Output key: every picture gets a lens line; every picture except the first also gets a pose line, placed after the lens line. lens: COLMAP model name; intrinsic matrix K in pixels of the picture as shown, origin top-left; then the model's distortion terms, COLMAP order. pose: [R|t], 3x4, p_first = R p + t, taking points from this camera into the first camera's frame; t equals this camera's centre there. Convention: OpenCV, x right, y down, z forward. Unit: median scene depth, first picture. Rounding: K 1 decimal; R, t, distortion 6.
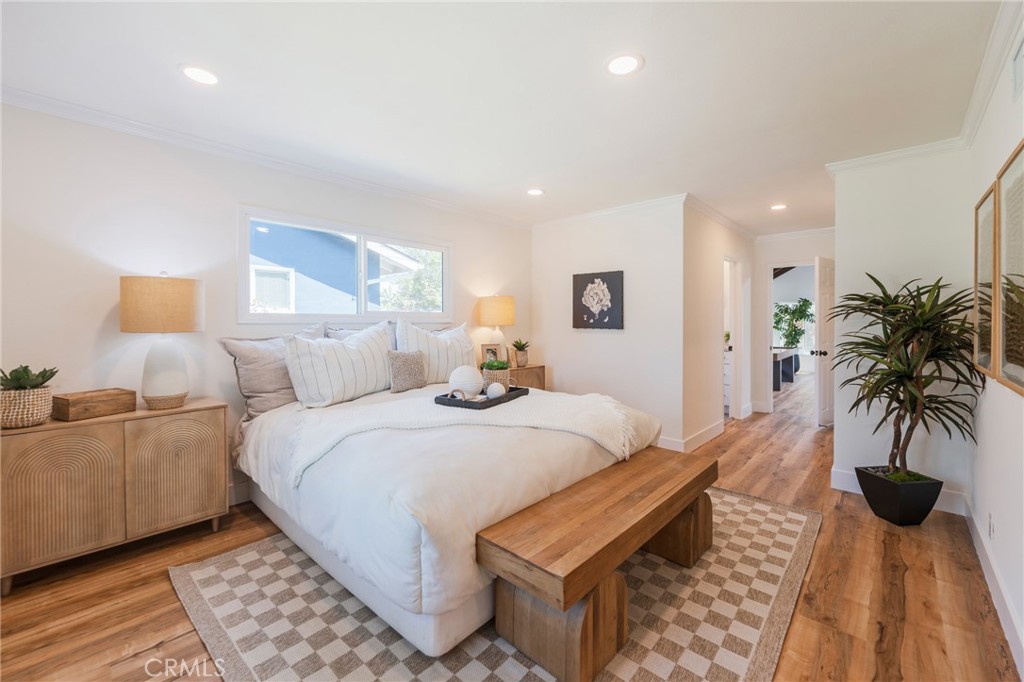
lens RADIAL K [[419.3, 0, 508.5], [0, 419.3, 330.9], [0, 0, 1]] dist [-0.001889, -0.000153]
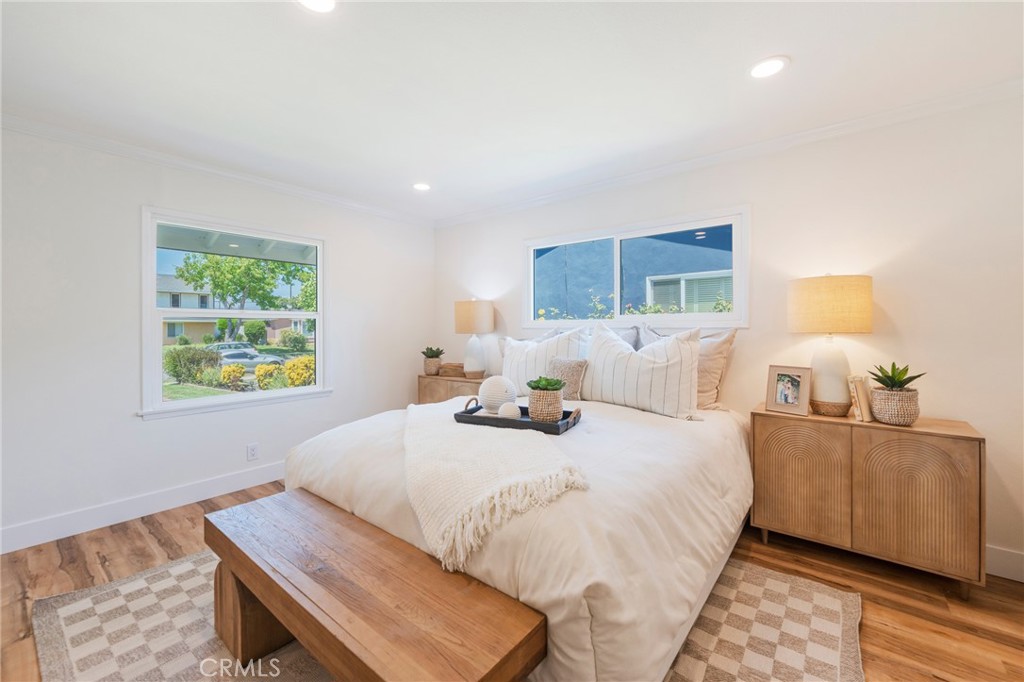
lens RADIAL K [[413.0, 0, 516.3], [0, 413.0, 328.2], [0, 0, 1]] dist [-0.000261, -0.000038]
pose [[0.078497, 0.001748, -0.996913, 0.877737], [-0.022142, 0.999755, 0.000010, -0.021090], [0.996668, 0.022073, 0.078517, 1.080536]]
